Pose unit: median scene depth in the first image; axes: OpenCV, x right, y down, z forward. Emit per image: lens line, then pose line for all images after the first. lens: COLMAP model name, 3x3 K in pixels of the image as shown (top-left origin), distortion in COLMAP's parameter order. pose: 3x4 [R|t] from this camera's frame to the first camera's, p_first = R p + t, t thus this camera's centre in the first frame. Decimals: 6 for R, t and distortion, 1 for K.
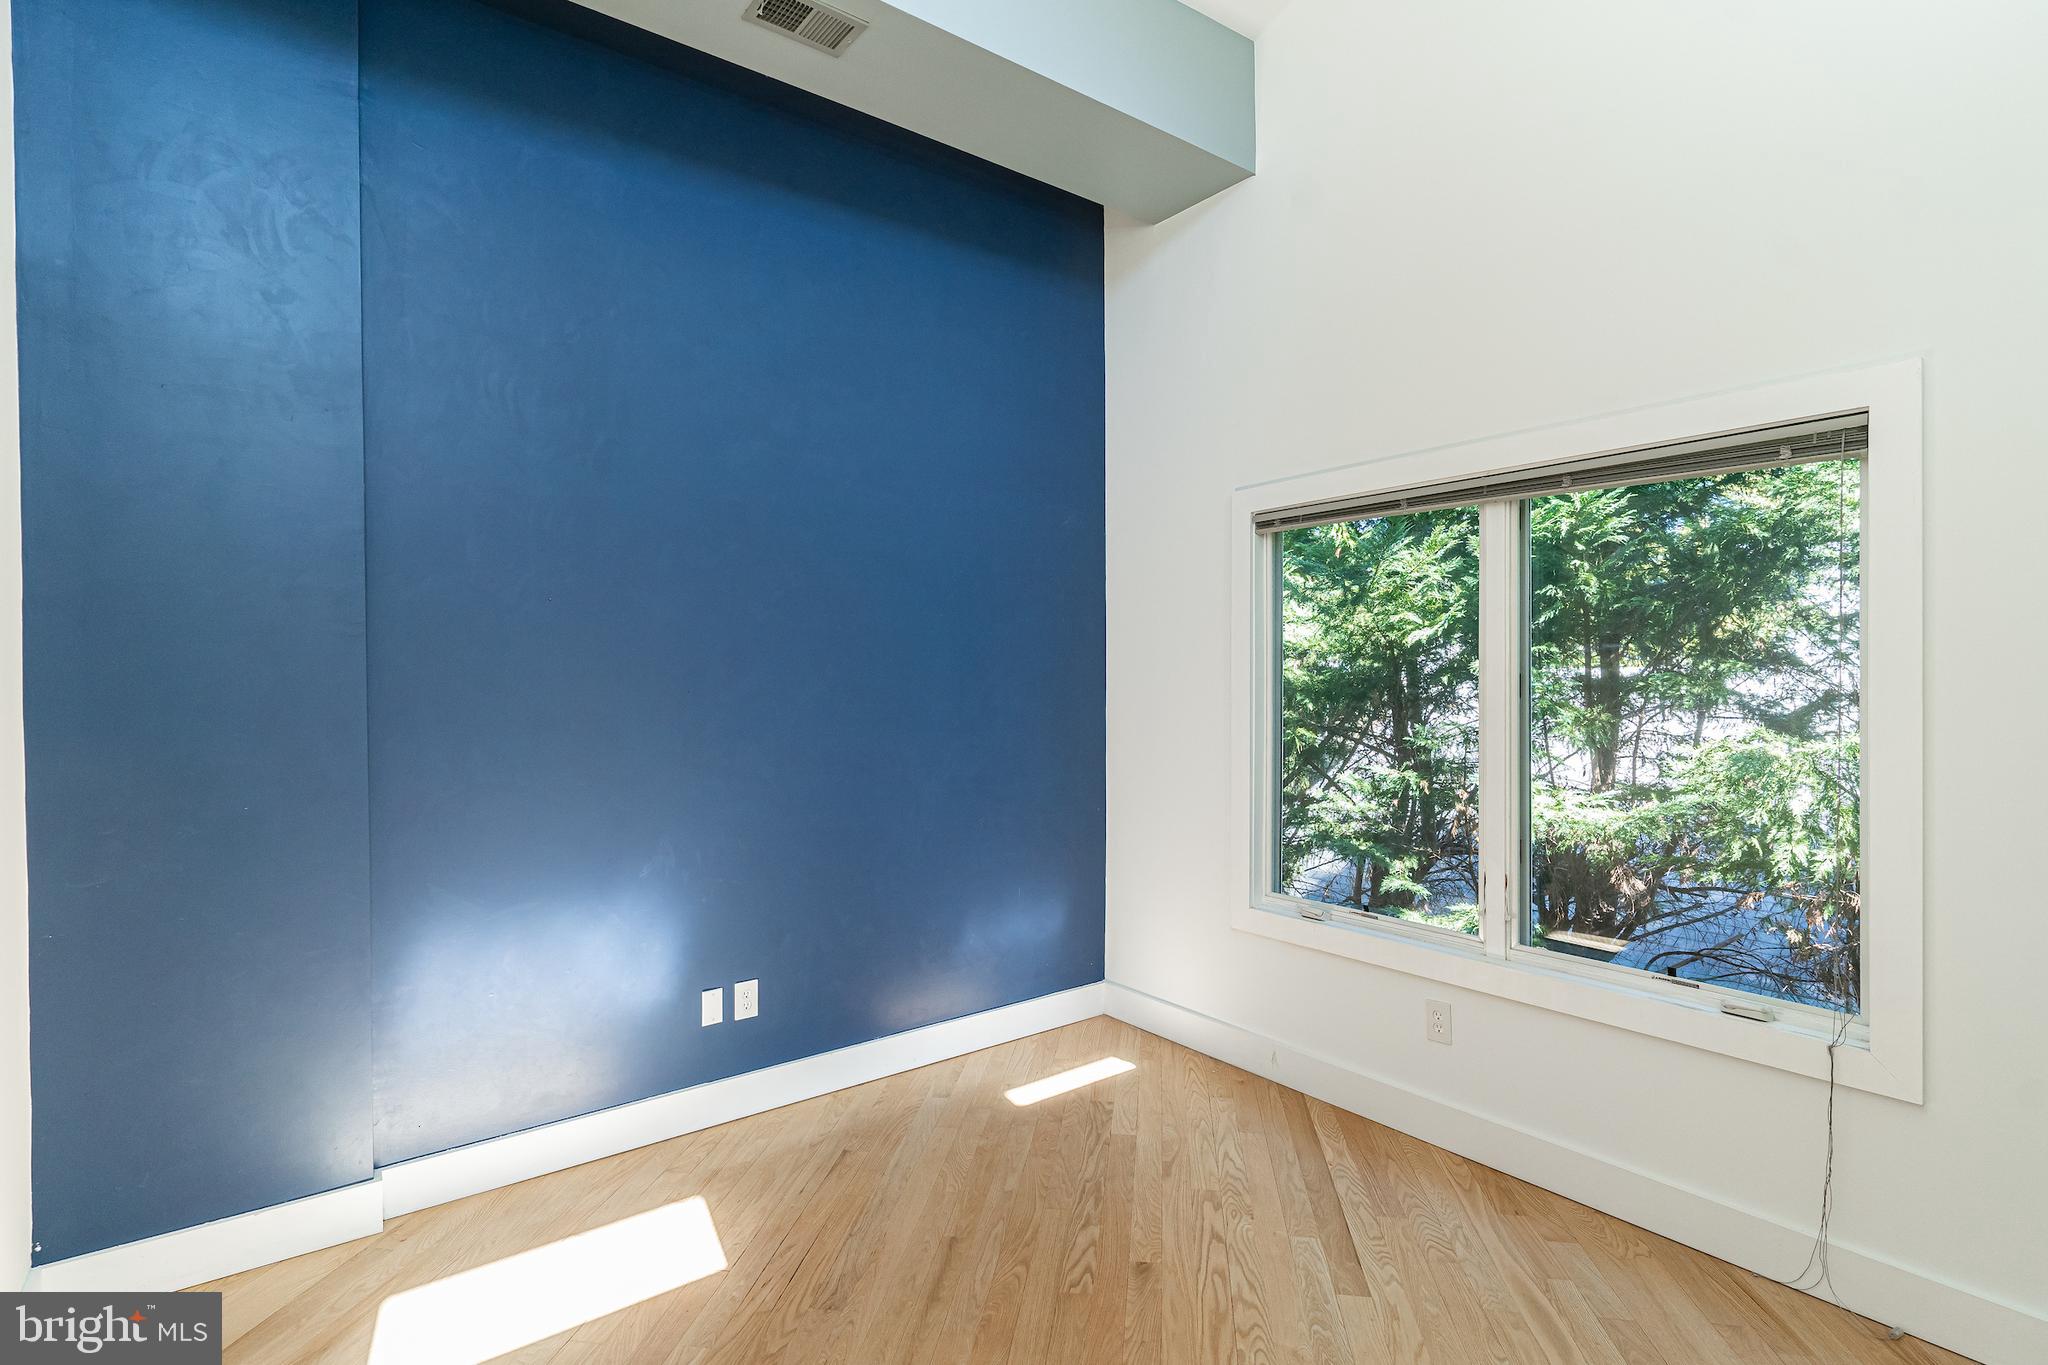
lens RADIAL K [[973.6, 0, 1018.3], [0, 973.6, 678.2], [0, 0, 1]] dist [0.000903, 0.000457]
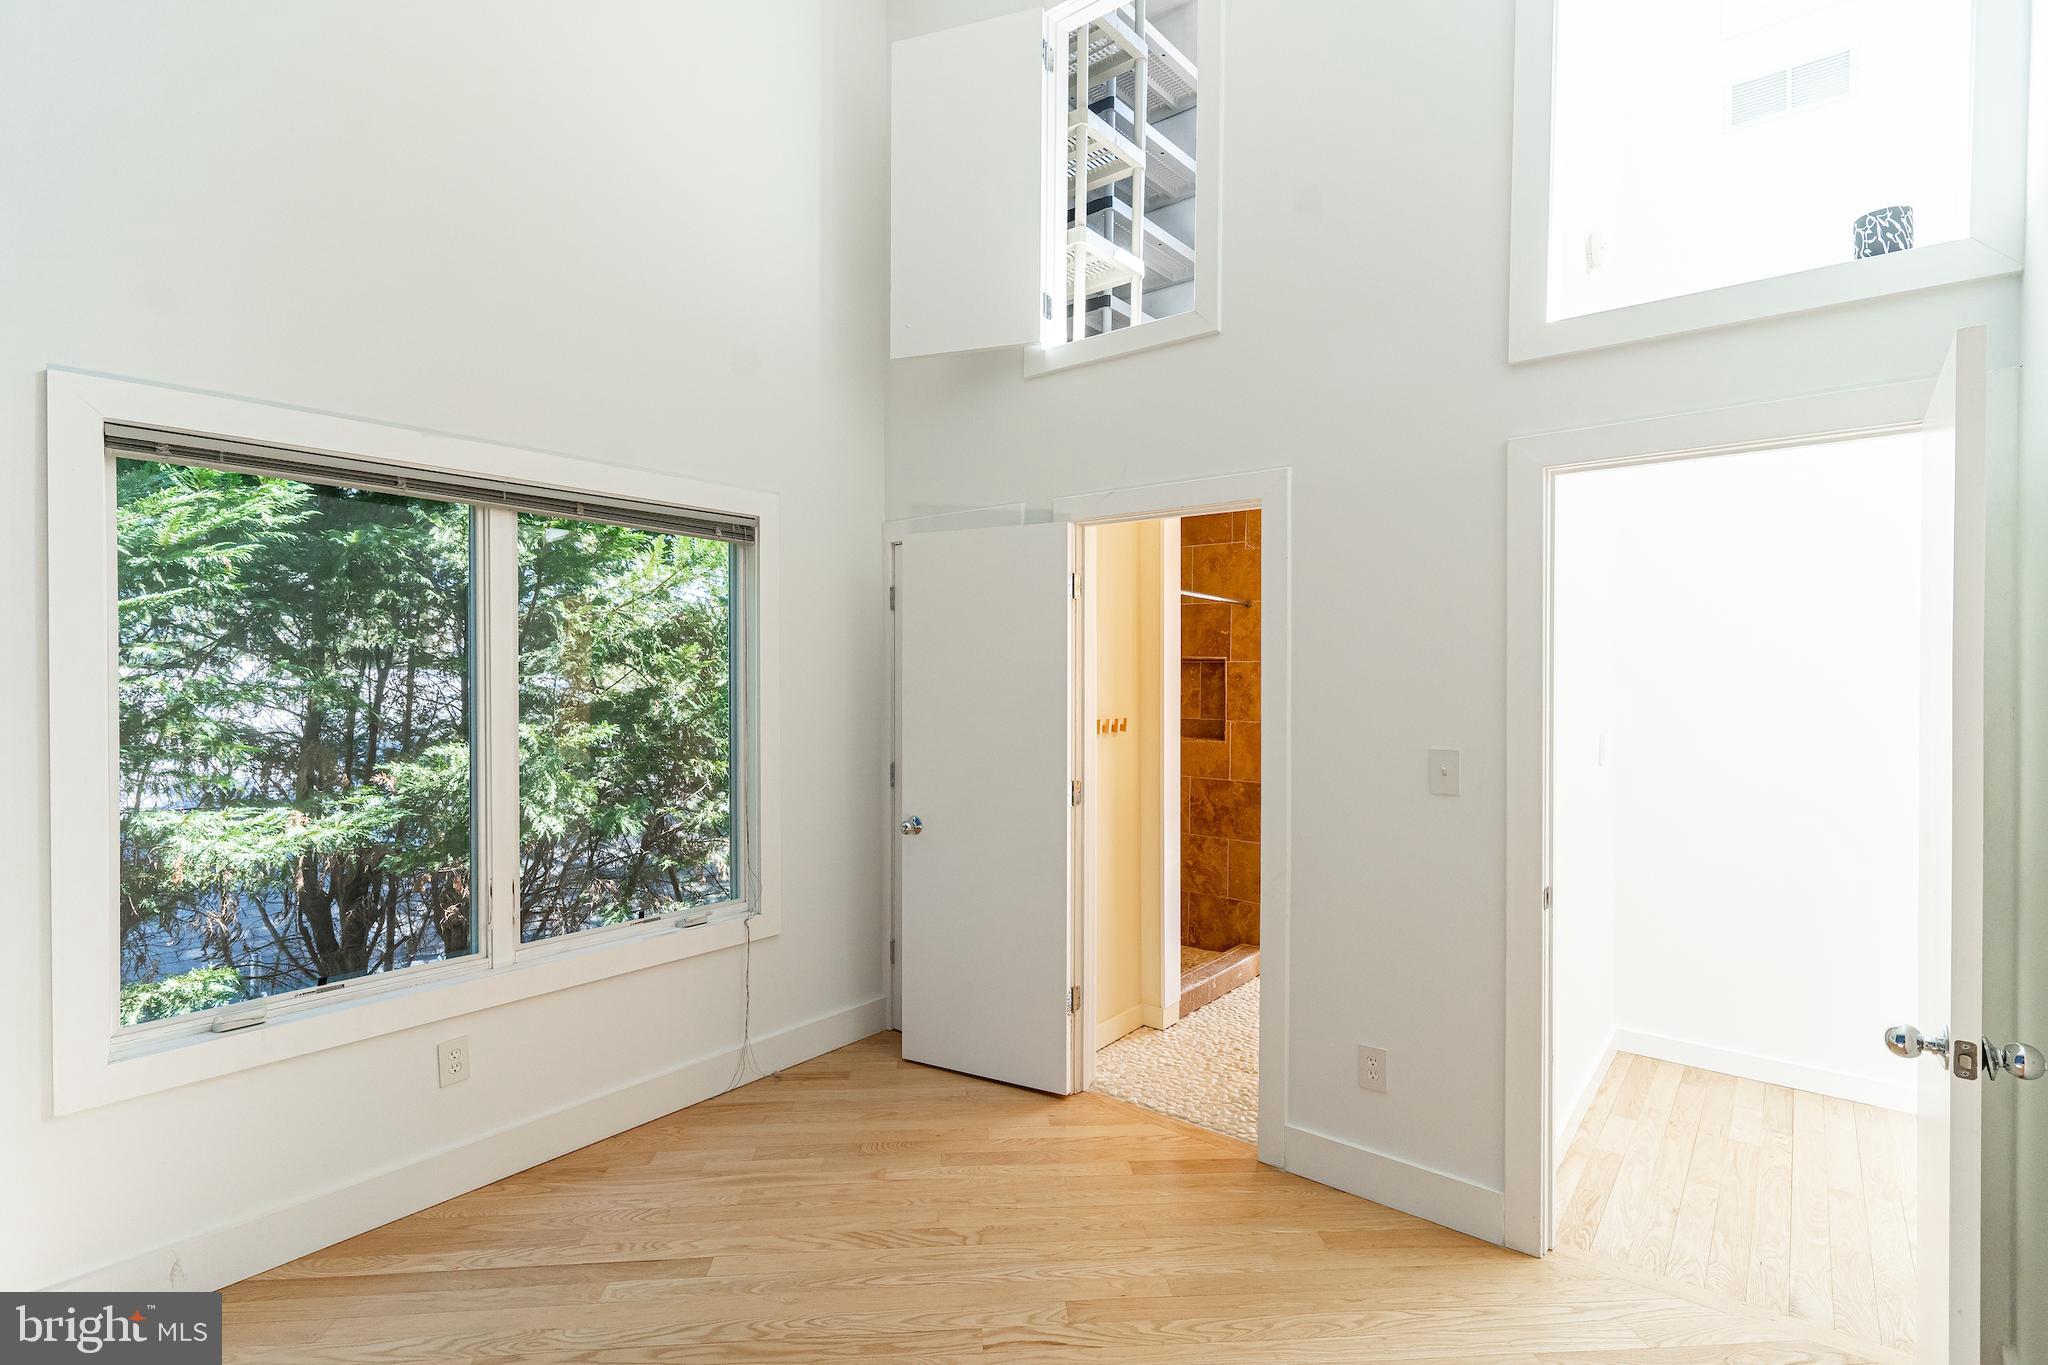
lens RADIAL K [[973.6, 0, 1018.3], [0, 973.6, 678.2], [0, 0, 1]] dist [0.000903, 0.000457]
pose [[-0.235905, -0.001192, 0.971775, -0.592307], [0.000465, 0.999999, 0.001340, -0.008817], [-0.971776, 0.000768, -0.235904, 0.709478]]
